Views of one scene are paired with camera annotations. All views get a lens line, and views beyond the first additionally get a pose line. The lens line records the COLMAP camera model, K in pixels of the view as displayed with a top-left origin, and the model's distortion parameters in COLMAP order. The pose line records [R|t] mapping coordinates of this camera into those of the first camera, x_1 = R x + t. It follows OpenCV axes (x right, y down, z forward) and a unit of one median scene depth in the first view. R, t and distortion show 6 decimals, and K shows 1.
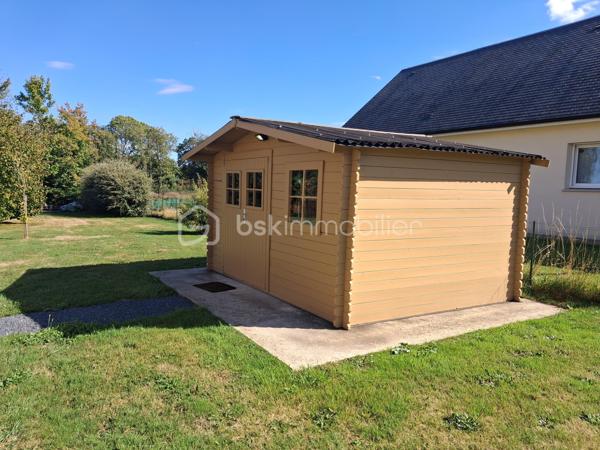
lens RADIAL K [[454.8, 0, 282.6], [0, 454.8, 227.1], [0, 0, 1]] dist [-0.003341, -0.001985]
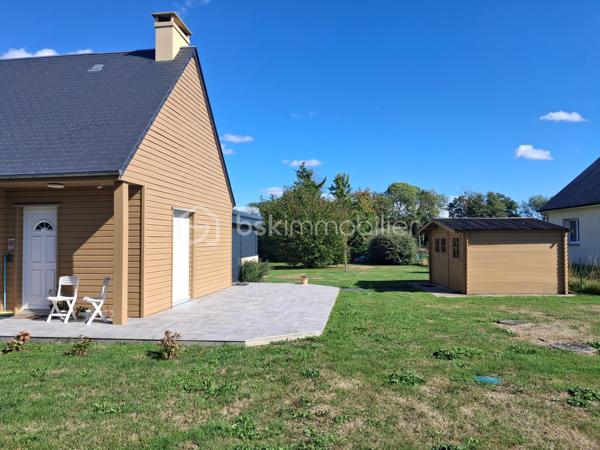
lens RADIAL K [[454.8, 0, 282.6], [0, 454.8, 227.1], [0, 0, 1]] dist [-0.003341, -0.001985]
pose [[0.831566, -0.042335, -0.553811, 0.136534], [-0.026679, 0.992896, -0.115959, 0.029507], [0.554786, 0.111203, 0.824528, -0.356554]]
